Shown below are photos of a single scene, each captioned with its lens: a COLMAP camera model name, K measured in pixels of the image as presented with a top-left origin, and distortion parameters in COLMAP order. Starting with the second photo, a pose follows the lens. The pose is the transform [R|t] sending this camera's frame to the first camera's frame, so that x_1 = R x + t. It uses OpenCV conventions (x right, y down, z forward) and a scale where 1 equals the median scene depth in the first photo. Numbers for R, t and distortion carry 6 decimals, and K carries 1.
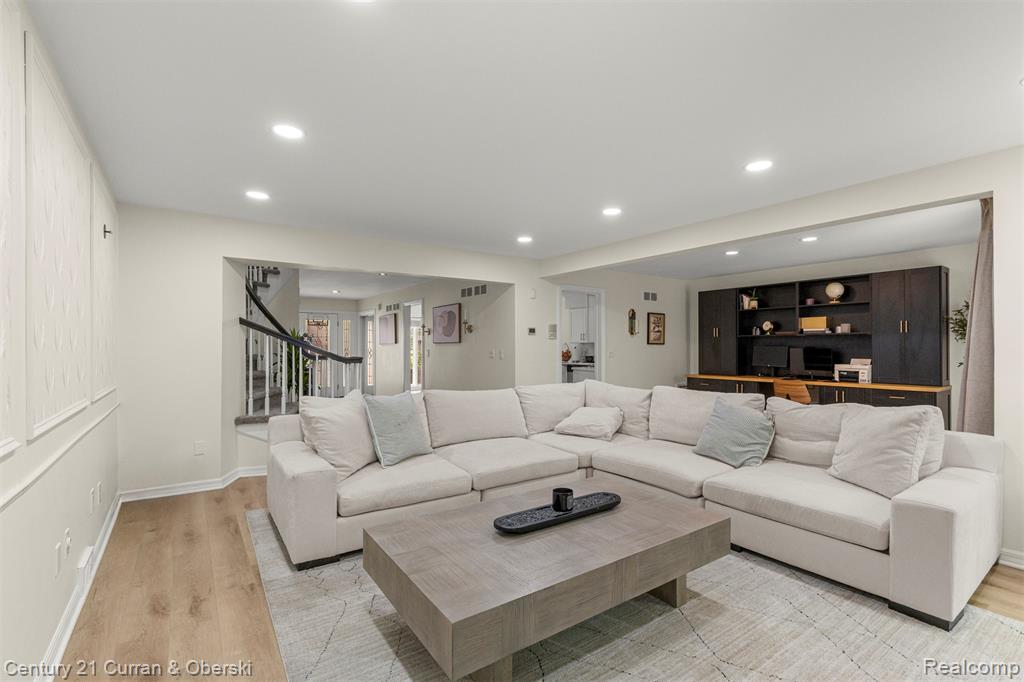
lens RADIAL K [[464.9, 0, 514.5], [0, 464.9, 341.2], [0, 0, 1]] dist [-0.008502, -0.000658]
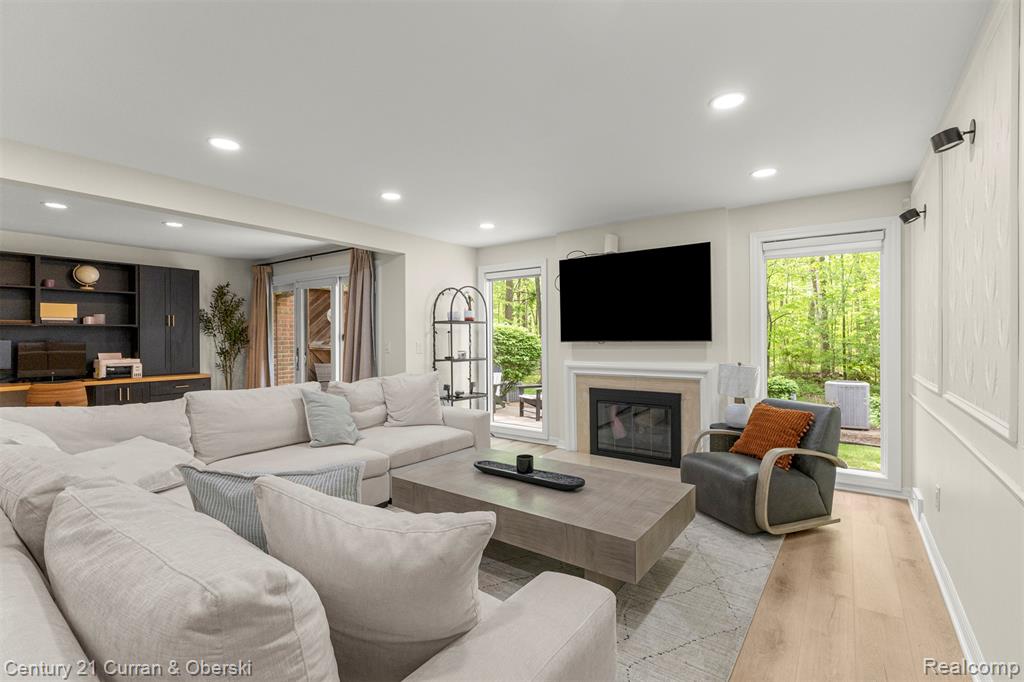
lens RADIAL K [[464.9, 0, 514.5], [0, 464.9, 341.2], [0, 0, 1]] dist [-0.008502, -0.000658]
pose [[-0.324108, -0.002421, 0.946017, -0.409078], [-0.006939, 0.999976, 0.000181, 0.009373], [-0.945995, -0.006506, -0.324117, 0.566666]]
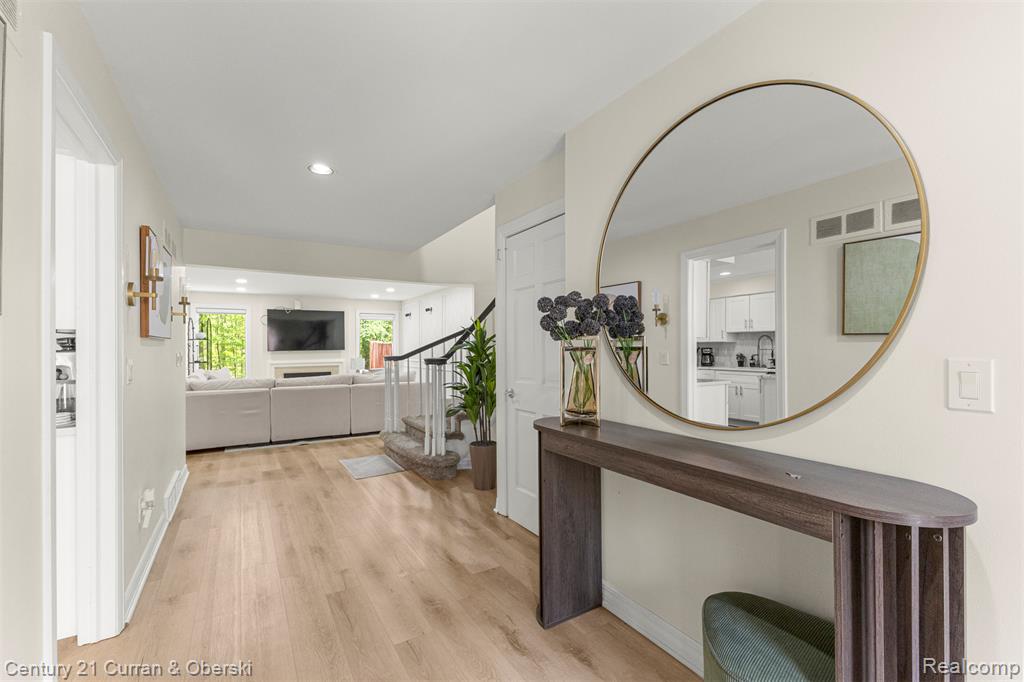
lens RADIAL K [[443.0, 0, 512.1], [0, 443.0, 347.7], [0, 0, 1]] dist [0.004415, -0.000080]
pose [[-0.997862, 0.010761, 0.064457, -0.498563], [0.009883, 0.999854, -0.013925, 0.018650], [-0.064598, -0.013258, -0.997823, 1.113405]]
